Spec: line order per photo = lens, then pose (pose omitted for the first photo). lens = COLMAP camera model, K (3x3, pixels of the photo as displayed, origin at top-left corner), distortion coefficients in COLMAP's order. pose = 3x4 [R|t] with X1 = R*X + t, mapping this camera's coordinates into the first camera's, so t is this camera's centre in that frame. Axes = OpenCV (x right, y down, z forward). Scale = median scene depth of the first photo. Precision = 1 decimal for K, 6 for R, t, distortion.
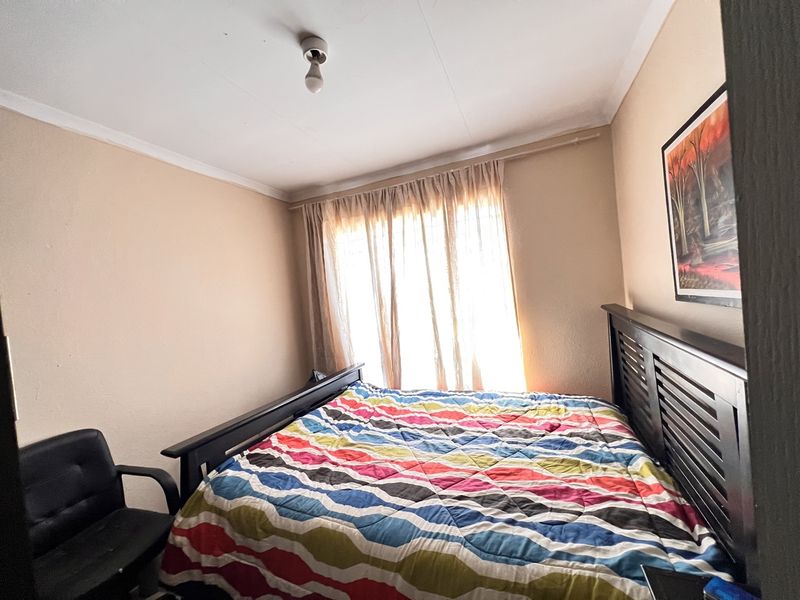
lens RADIAL K [[317.8, 0, 399.5], [0, 317.8, 299.1], [0, 0, 1]] dist [-0.001268, 0.000233]
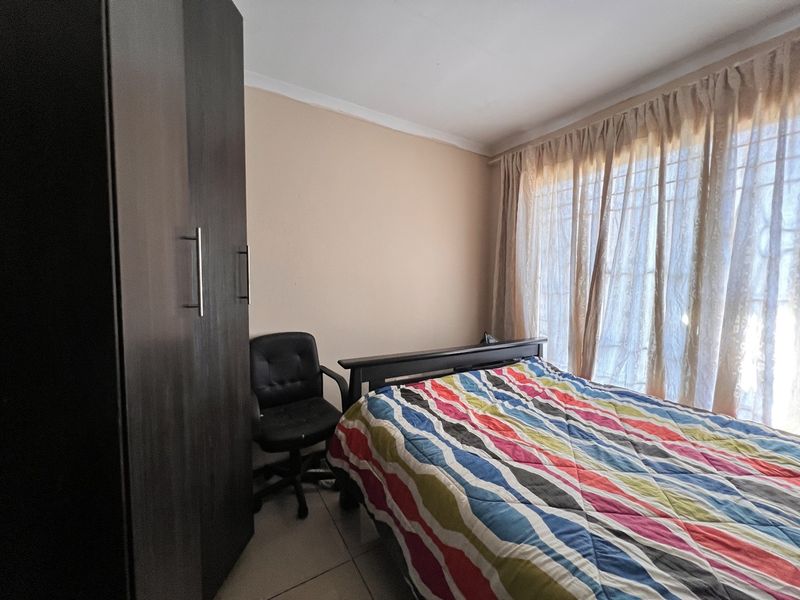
lens RADIAL K [[317.8, 0, 399.5], [0, 317.8, 299.1], [0, 0, 1]] dist [-0.001268, 0.000233]
pose [[0.793614, 0.141341, -0.591776, 0.103678], [-0.097544, 0.989618, 0.105548, 0.071606], [0.600551, -0.026040, 0.799162, 0.131265]]
